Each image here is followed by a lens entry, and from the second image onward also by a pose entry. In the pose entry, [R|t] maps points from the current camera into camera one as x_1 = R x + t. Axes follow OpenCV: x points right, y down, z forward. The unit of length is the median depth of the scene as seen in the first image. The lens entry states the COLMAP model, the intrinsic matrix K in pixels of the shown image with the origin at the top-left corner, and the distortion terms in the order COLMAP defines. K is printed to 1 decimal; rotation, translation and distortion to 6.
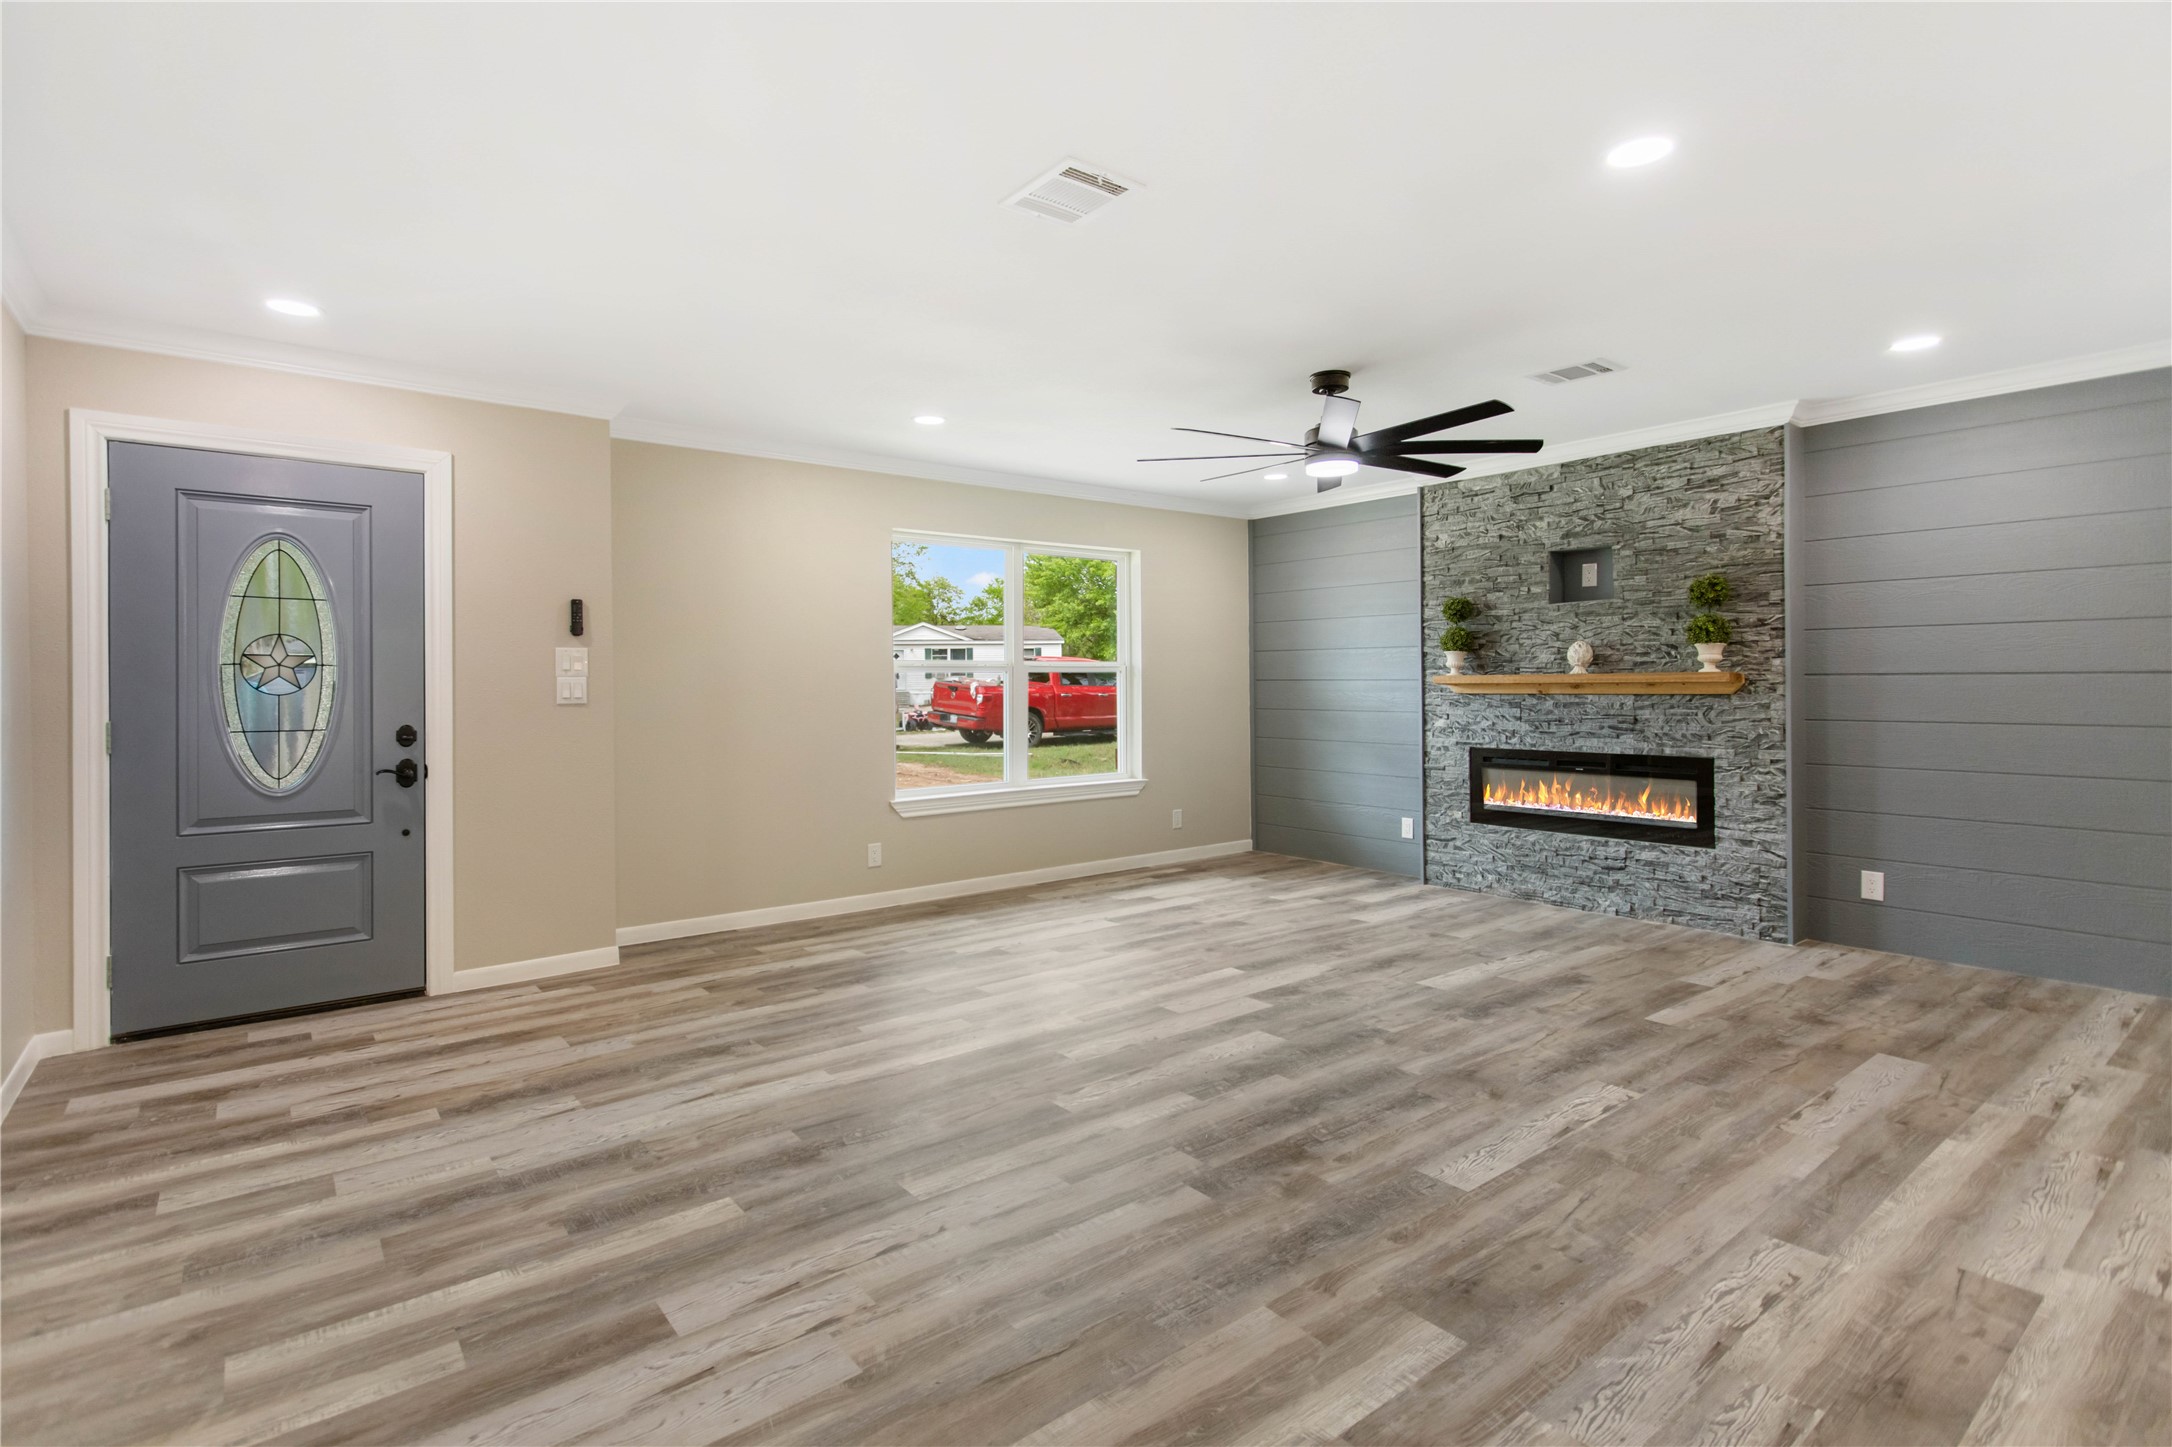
lens RADIAL K [[1071.6, 0, 1086.3], [0, 1071.6, 681.5], [0, 0, 1]] dist [0.000876, 0.000113]
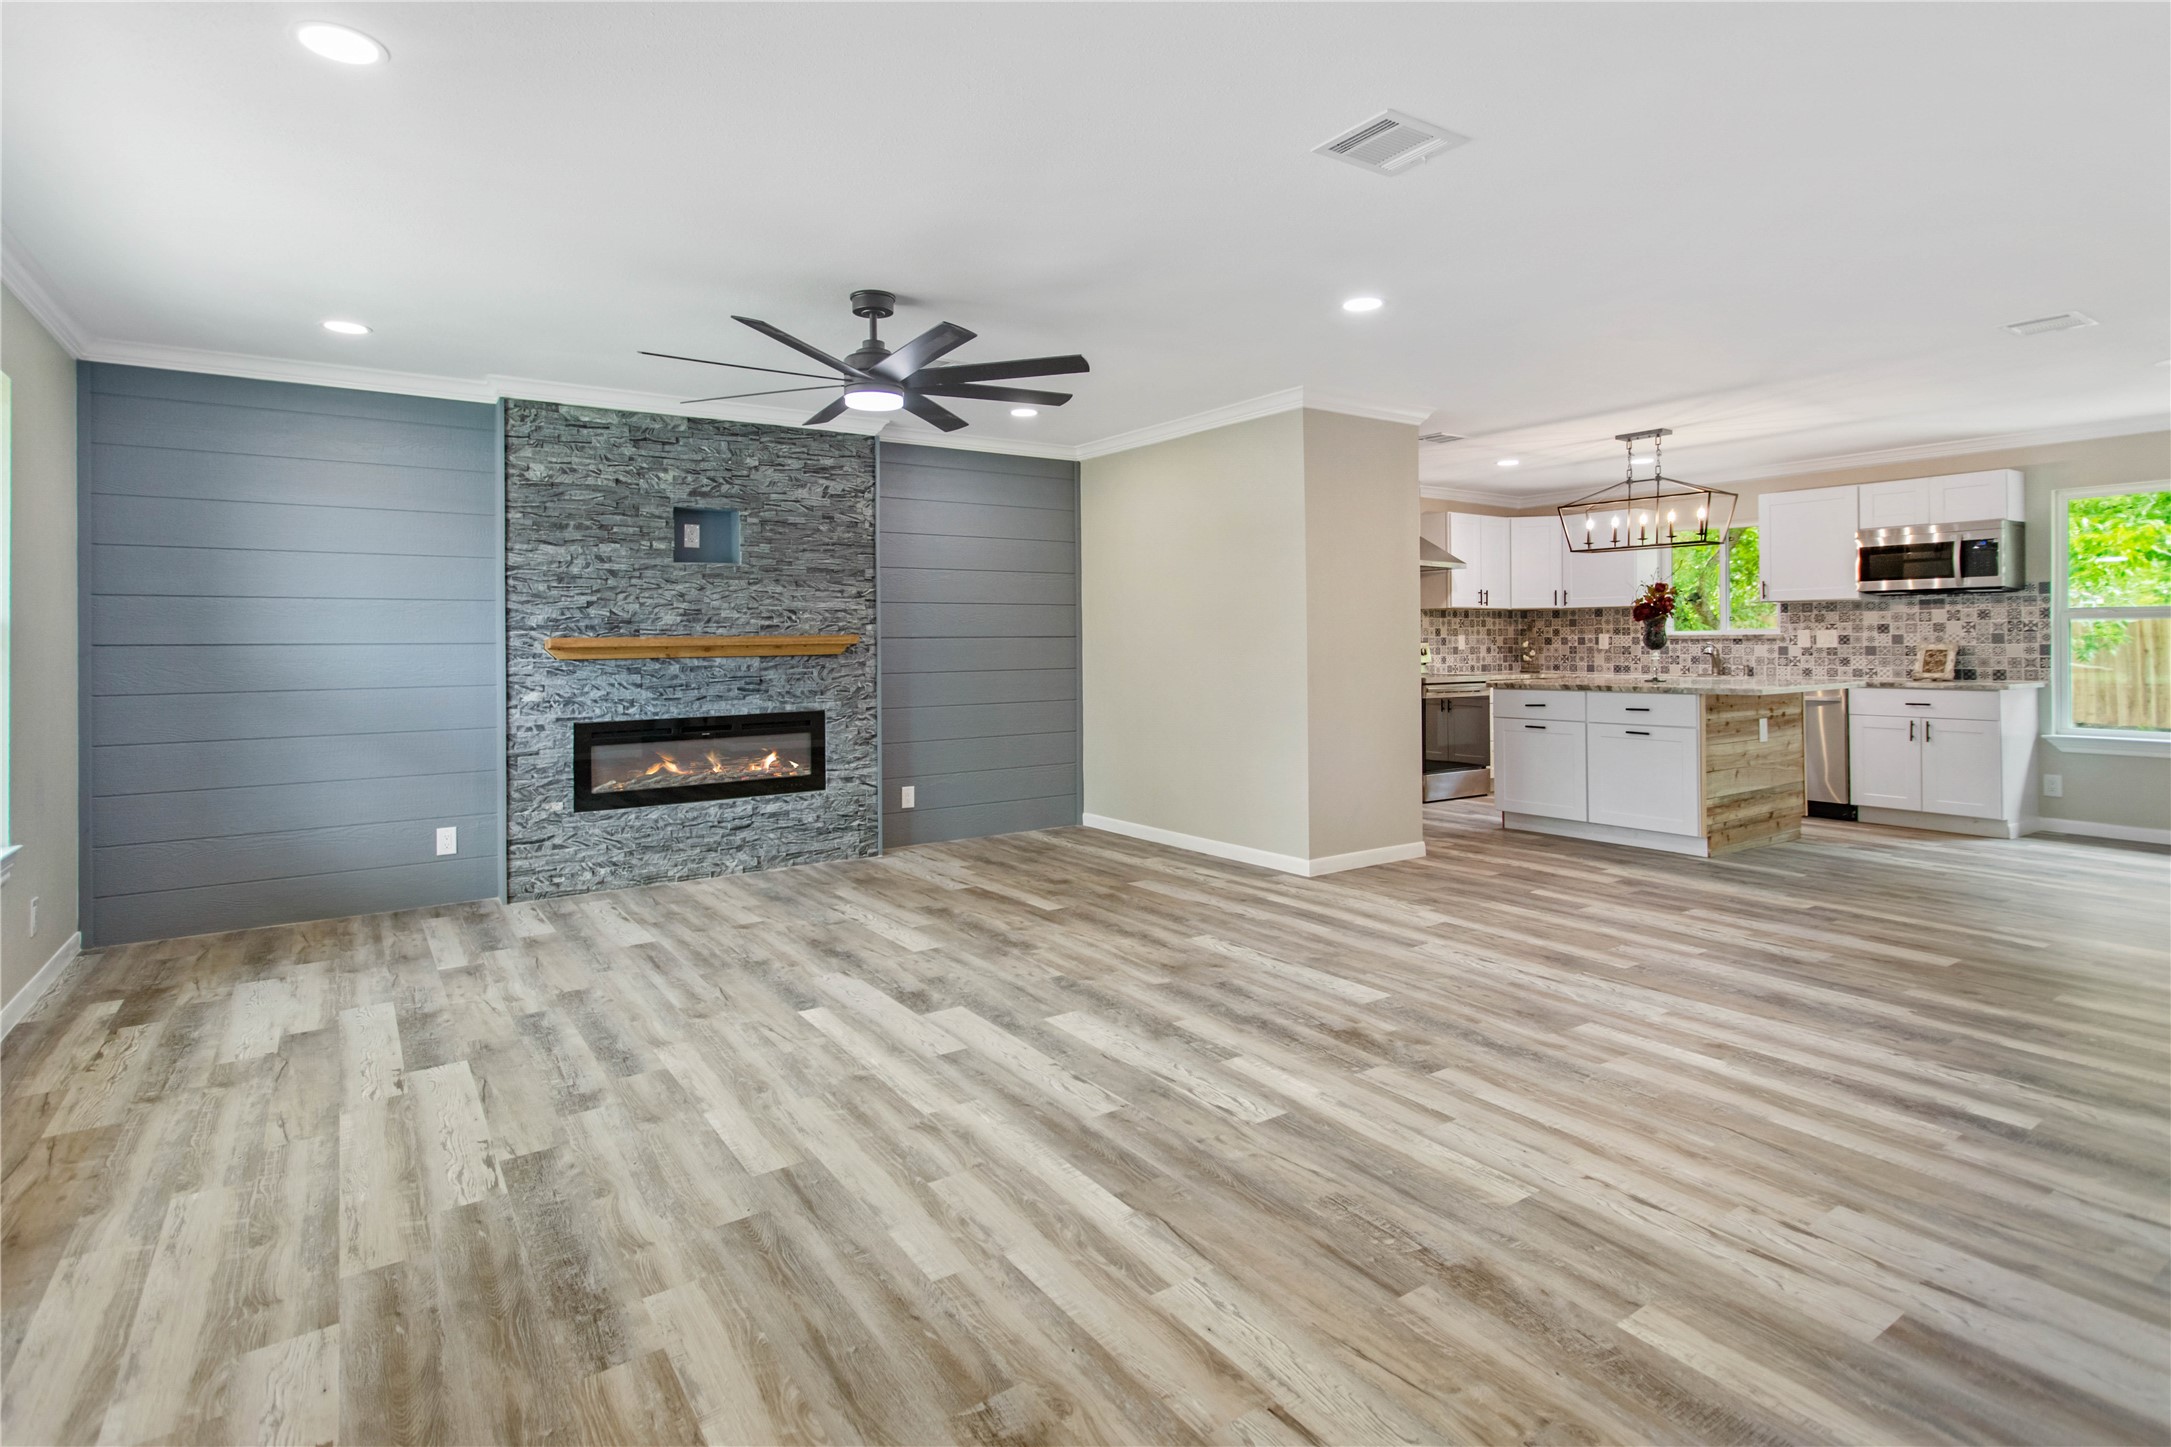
lens RADIAL K [[1075.5, 0, 1080.5], [0, 1075.5, 631.3], [0, 0, 1]] dist [0.002714, 0.000378]
pose [[0.075932, 0.013672, 0.997019, -0.524873], [0.008827, 0.999858, -0.014383, 0.005598], [-0.997074, 0.009893, 0.075800, 0.620024]]
